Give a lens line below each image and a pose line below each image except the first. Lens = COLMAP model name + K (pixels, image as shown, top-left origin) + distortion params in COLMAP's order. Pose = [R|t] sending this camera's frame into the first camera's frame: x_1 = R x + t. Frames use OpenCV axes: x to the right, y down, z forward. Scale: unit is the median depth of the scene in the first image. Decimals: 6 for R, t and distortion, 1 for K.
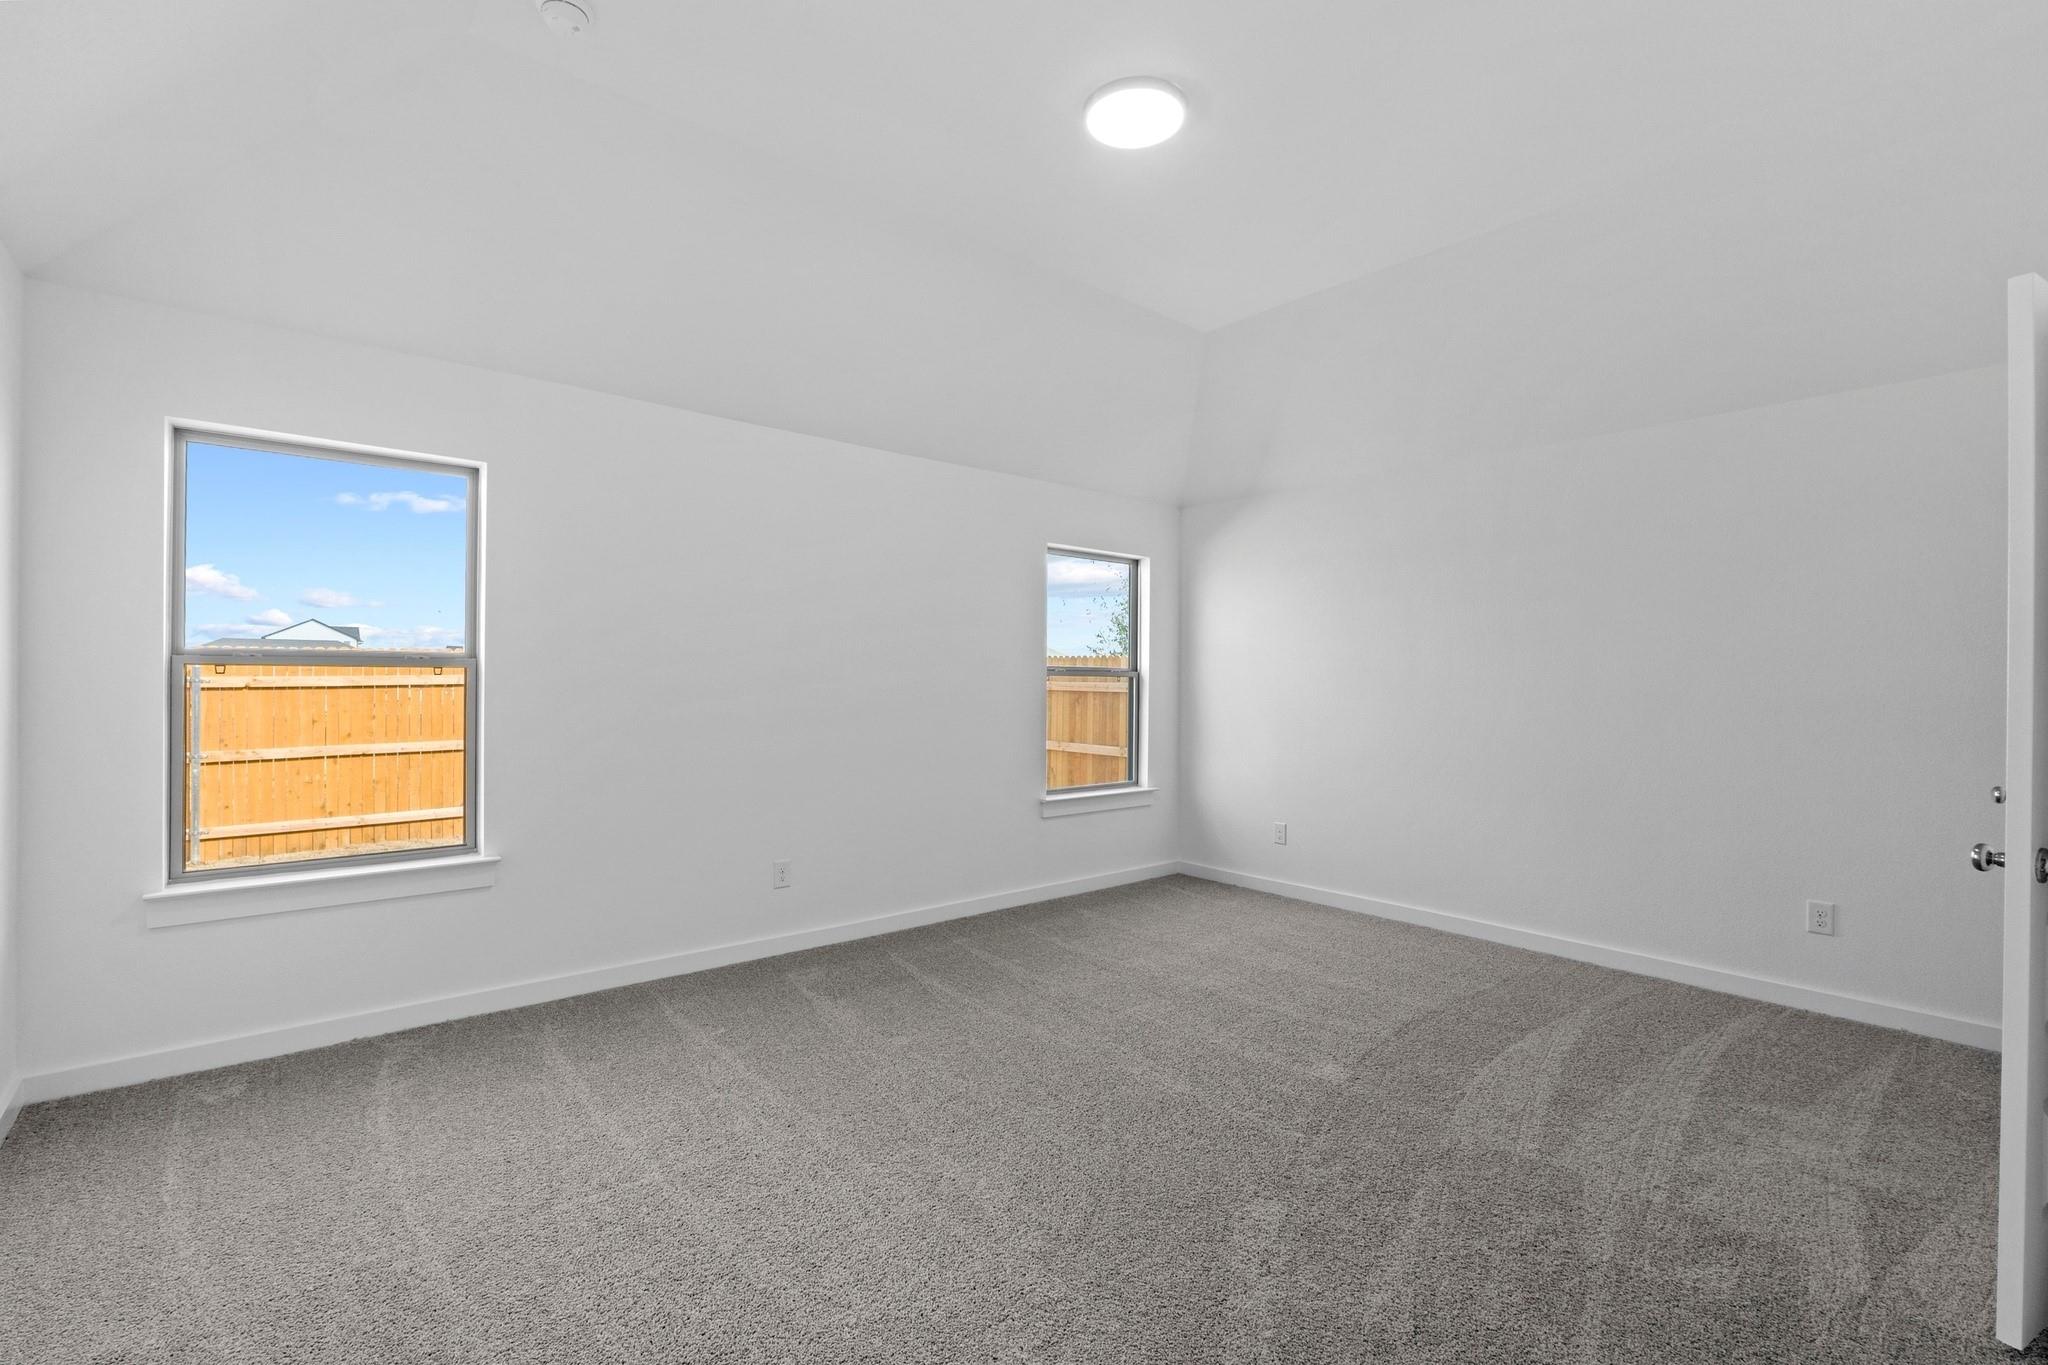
lens RADIAL K [[899.1, 0, 1024.0], [0, 899.1, 682.5], [0, 0, 1]] dist [-0.001057, 0.000262]
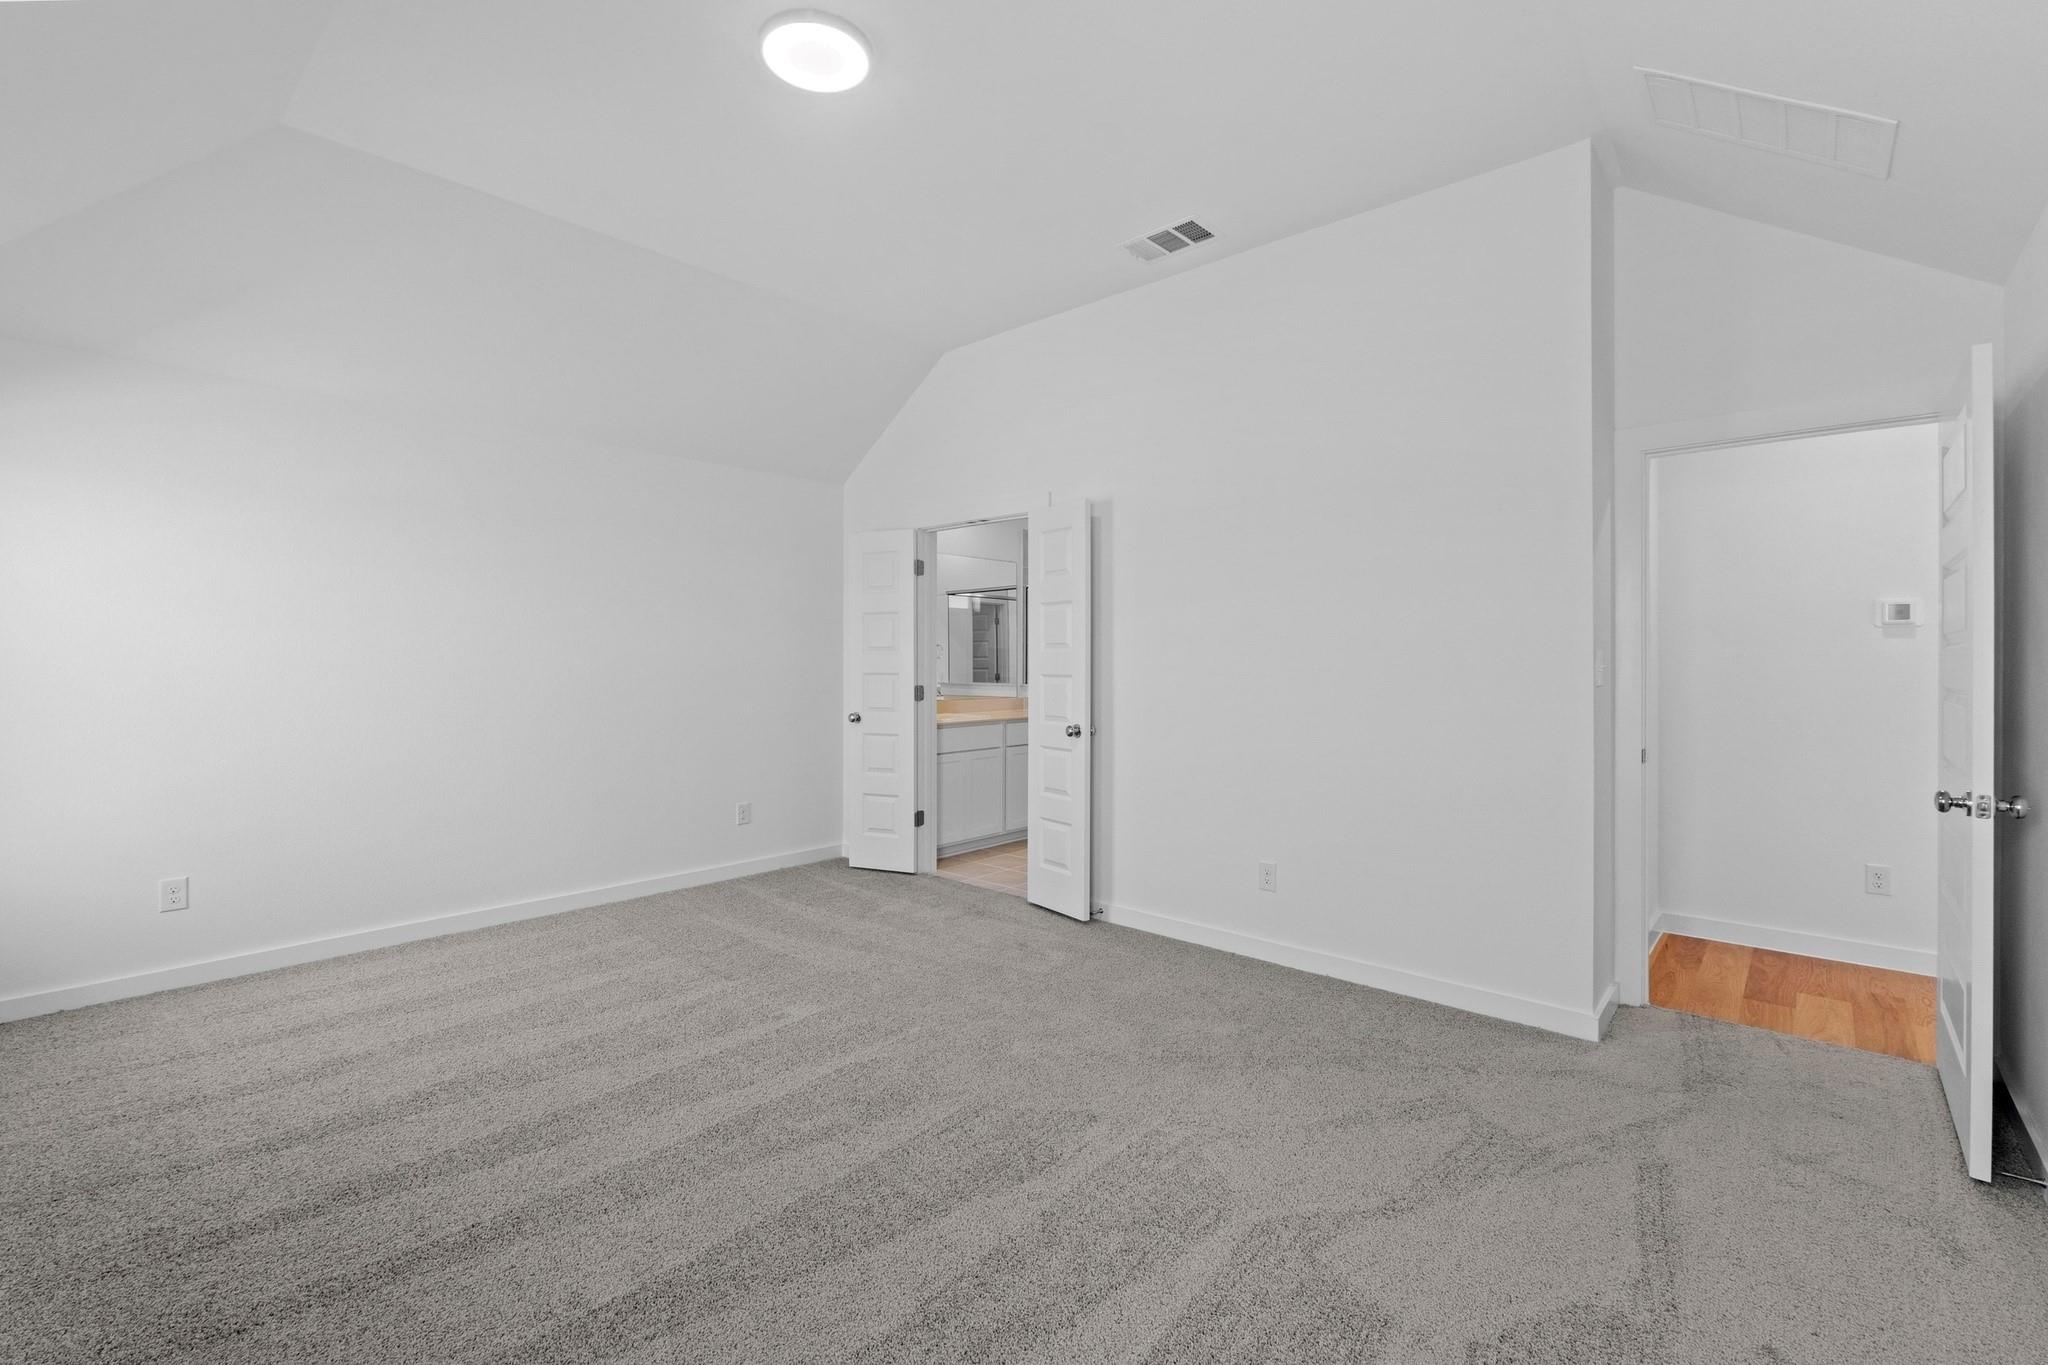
lens RADIAL K [[899.1, 0, 1024.0], [0, 899.1, 682.5], [0, 0, 1]] dist [-0.001057, 0.000262]
pose [[-0.140293, -0.035640, 0.989468, -0.832589], [0.000065, 0.999352, 0.036005, -0.016152], [-0.990110, 0.005115, -0.140200, 0.922569]]
